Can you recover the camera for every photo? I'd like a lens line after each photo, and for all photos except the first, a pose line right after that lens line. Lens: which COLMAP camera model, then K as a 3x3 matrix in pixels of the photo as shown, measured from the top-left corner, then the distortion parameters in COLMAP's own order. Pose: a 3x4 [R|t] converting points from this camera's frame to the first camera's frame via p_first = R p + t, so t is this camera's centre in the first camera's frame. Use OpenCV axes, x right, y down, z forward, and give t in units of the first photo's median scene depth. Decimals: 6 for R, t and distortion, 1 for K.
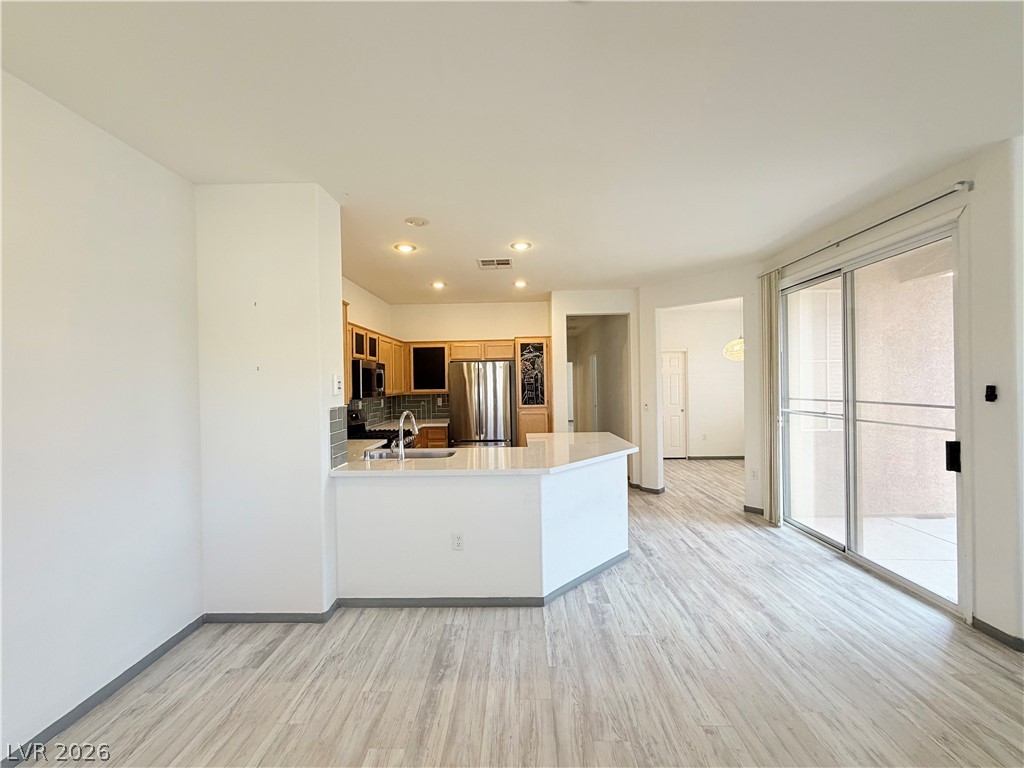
lens RADIAL K [[408.0, 0, 508.4], [0, 408.0, 384.6], [0, 0, 1]] dist [0.000496, 0.000204]
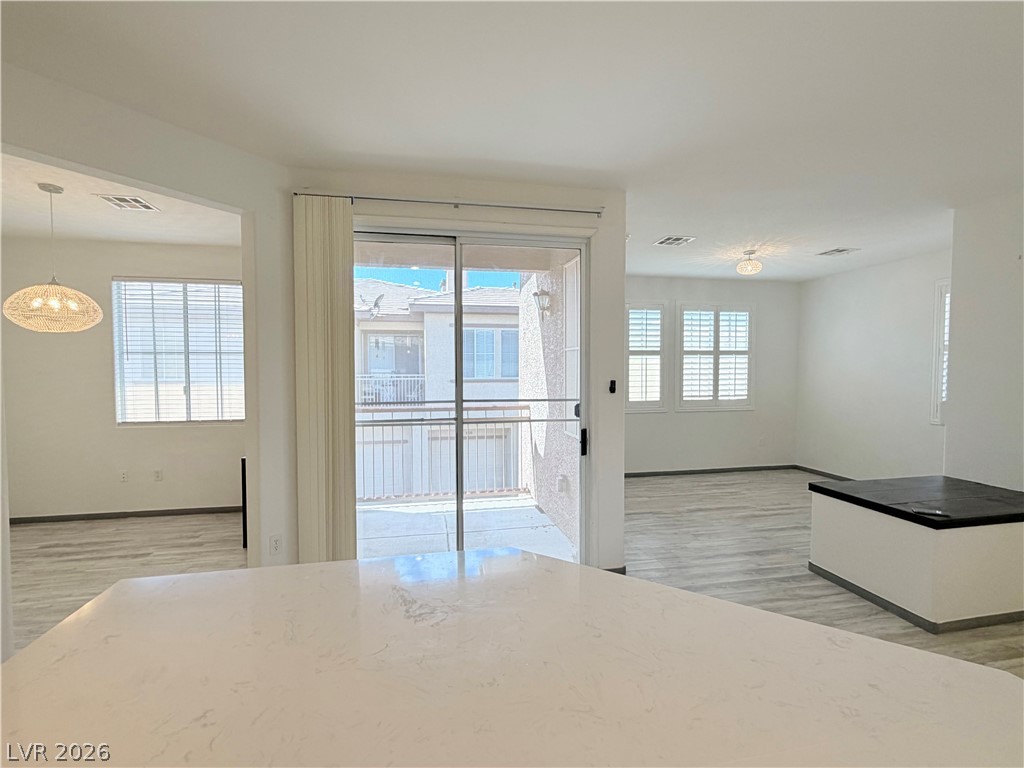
lens RADIAL K [[472.5, 0, 511.4], [0, 472.5, 385.0], [0, 0, 1]] dist [0.005229, -0.001032]
pose [[-0.219042, -0.017316, 0.975562, -0.121396], [0.008120, 0.999776, 0.019569, -0.009576], [-0.975682, 0.012208, -0.218852, 1.091549]]
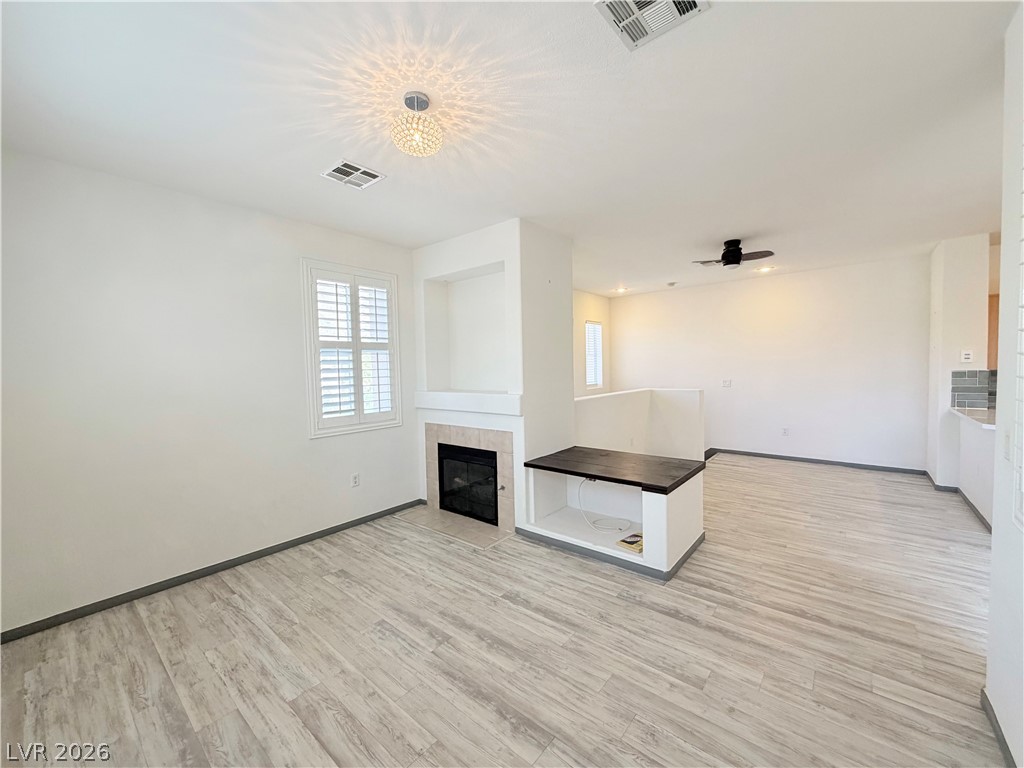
lens RADIAL K [[408.0, 0, 510.1], [0, 408.0, 383.9], [0, 0, 1]] dist [0.000496, 0.000204]
pose [[-0.624162, 0.062149, -0.778819, 1.547784], [0.030415, 0.998008, 0.055264, -0.026963], [0.780703, 0.010806, -0.624809, 0.491667]]
